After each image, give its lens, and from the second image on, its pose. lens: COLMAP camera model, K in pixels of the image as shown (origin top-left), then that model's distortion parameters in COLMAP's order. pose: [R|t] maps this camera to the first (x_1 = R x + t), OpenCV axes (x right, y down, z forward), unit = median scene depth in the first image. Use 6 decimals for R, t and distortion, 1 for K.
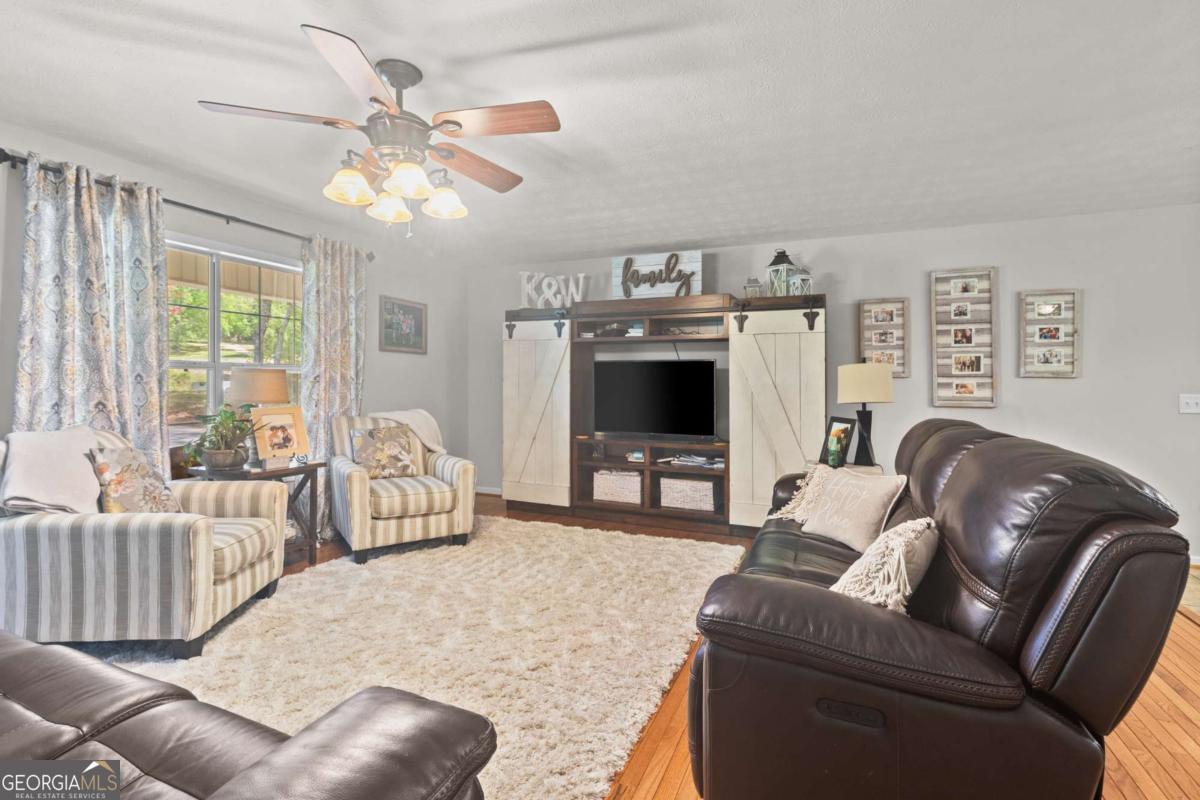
lens RADIAL K [[555.5, 0, 597.5], [0, 555.5, 386.8], [0, 0, 1]] dist [0.002786, 0.000384]
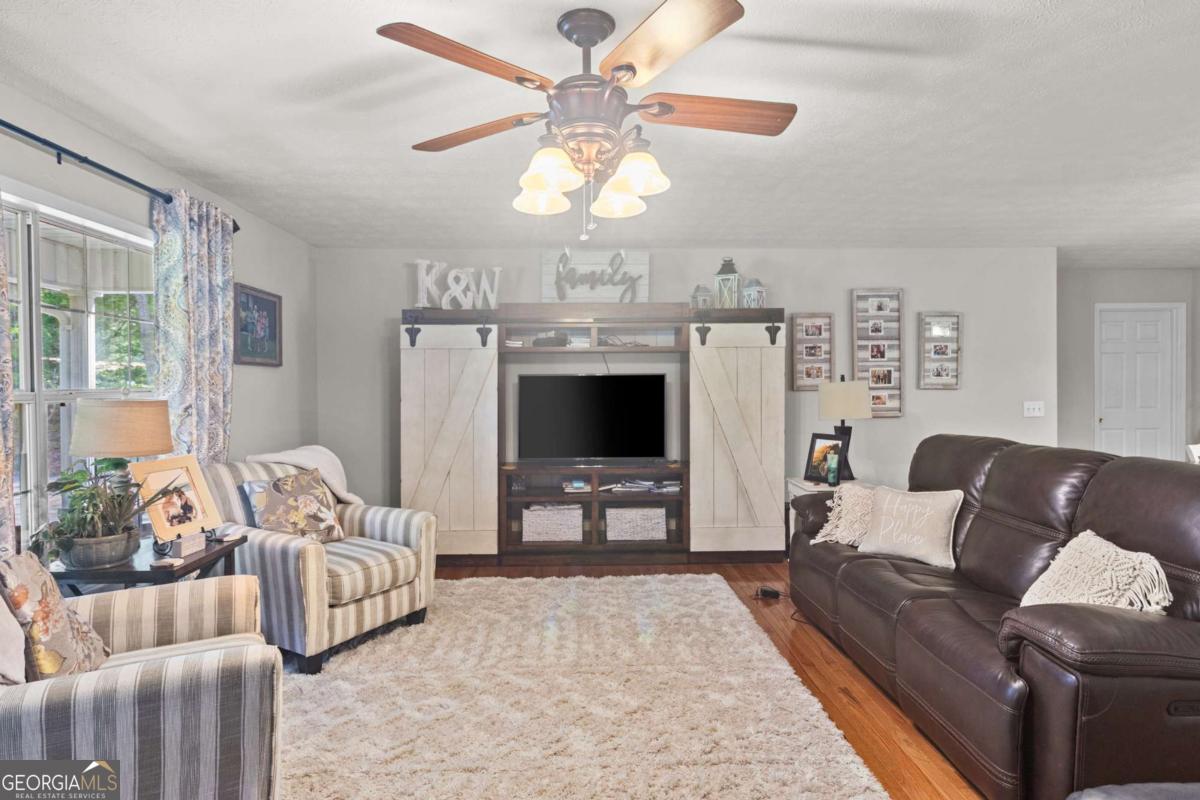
lens RADIAL K [[649.9, 0, 600.0], [0, 649.9, 400.0], [0, 0, 1]] dist [0.003354, 0.000735]
pose [[0.906206, -0.024523, 0.422124, -0.364402], [0.017144, 0.999627, 0.021269, -0.033020], [-0.422488, -0.012038, 0.906289, 0.086489]]
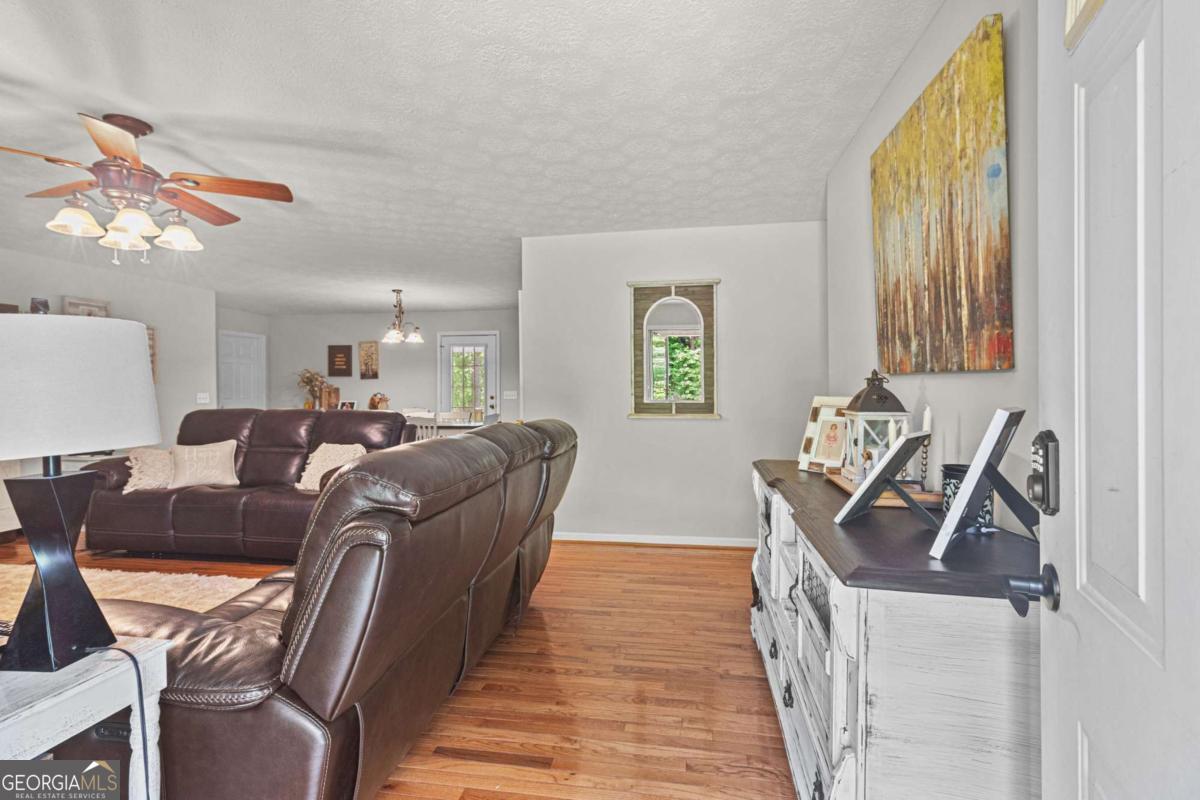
lens RADIAL K [[555.5, 0, 597.5], [0, 555.5, 386.8], [0, 0, 1]] dist [0.002786, 0.000384]
pose [[-0.243087, -0.002624, 0.970001, -0.874851], [0.005795, 0.999975, 0.004157, -0.007595], [-0.969987, 0.006631, -0.243066, 0.172932]]
